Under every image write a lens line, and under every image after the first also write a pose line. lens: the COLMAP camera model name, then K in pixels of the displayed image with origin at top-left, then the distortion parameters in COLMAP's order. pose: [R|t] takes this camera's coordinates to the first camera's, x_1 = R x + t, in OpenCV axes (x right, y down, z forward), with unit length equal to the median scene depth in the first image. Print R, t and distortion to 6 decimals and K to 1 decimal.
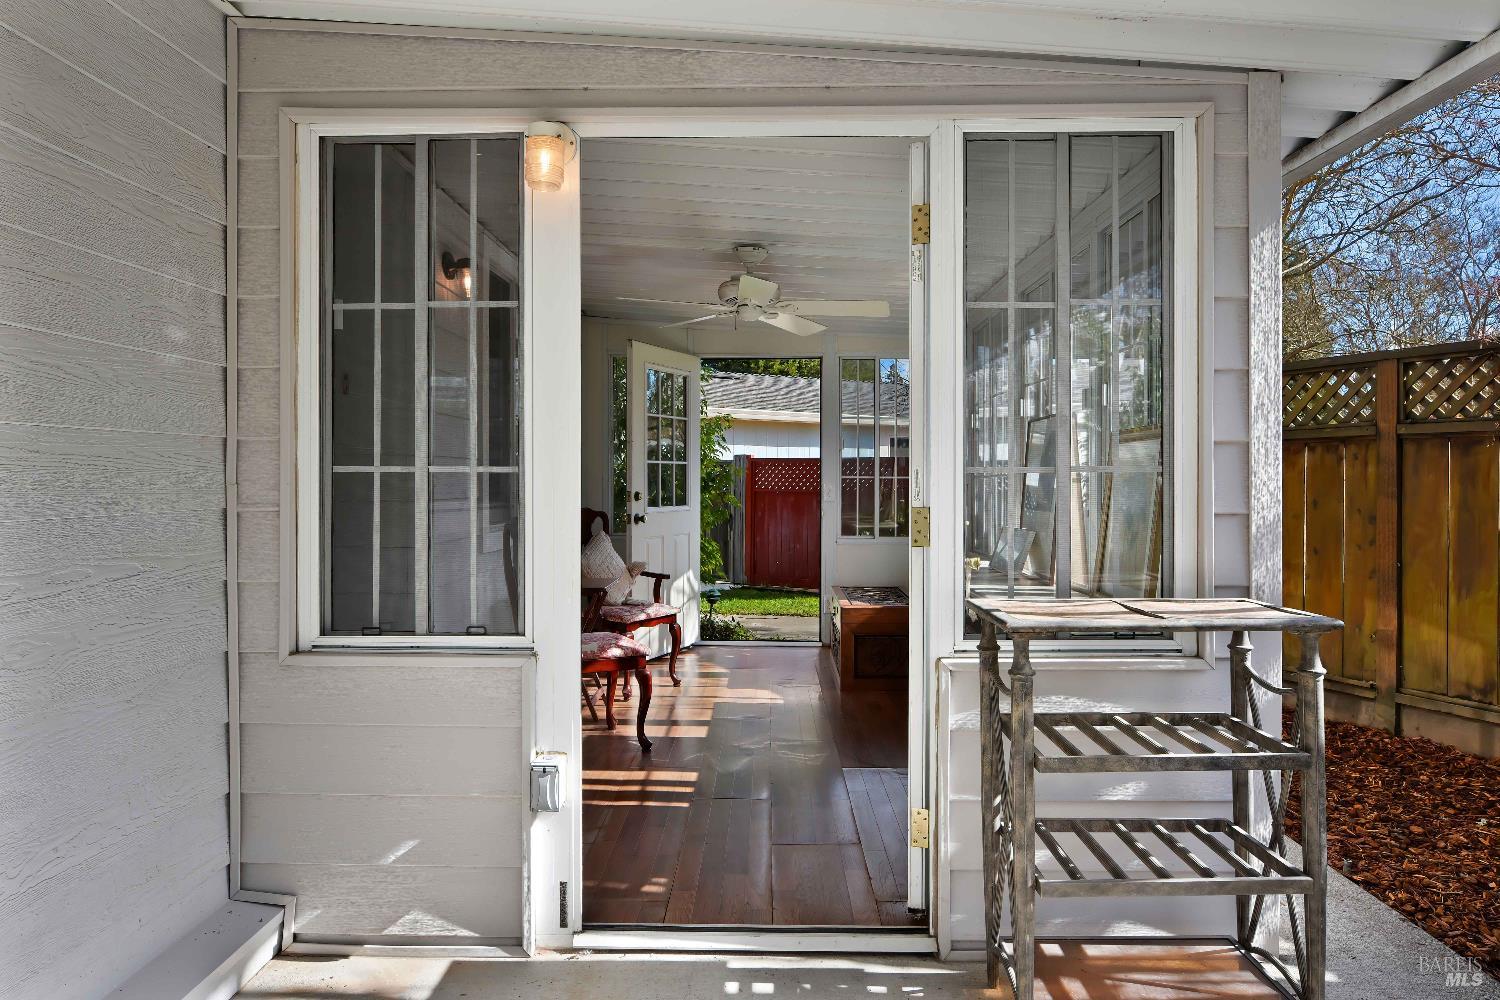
lens RADIAL K [[923.2, 0, 754.6], [0, 923.2, 489.2], [0, 0, 1]] dist [-0.022406, -0.001059]
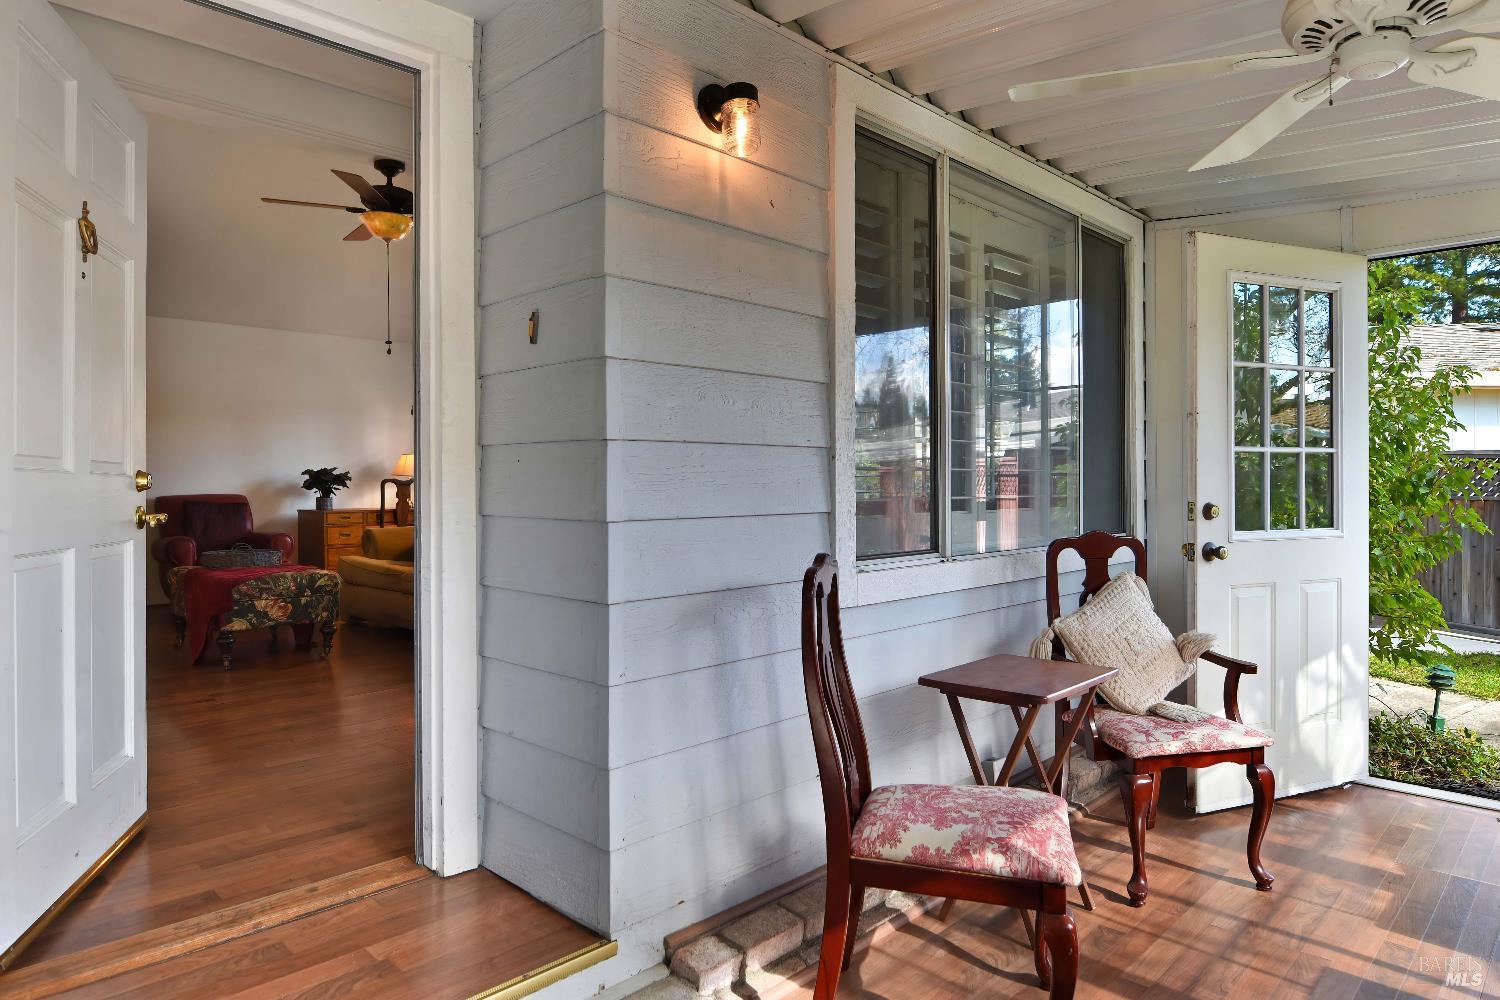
lens RADIAL K [[923.2, 0, 754.6], [0, 923.2, 489.2], [0, 0, 1]] dist [-0.022406, -0.001059]
pose [[0.730087, -0.000258, -0.683354, 0.050932], [-0.002469, 0.999992, -0.003016, -0.003506], [0.683350, 0.003889, 0.730081, 0.413783]]
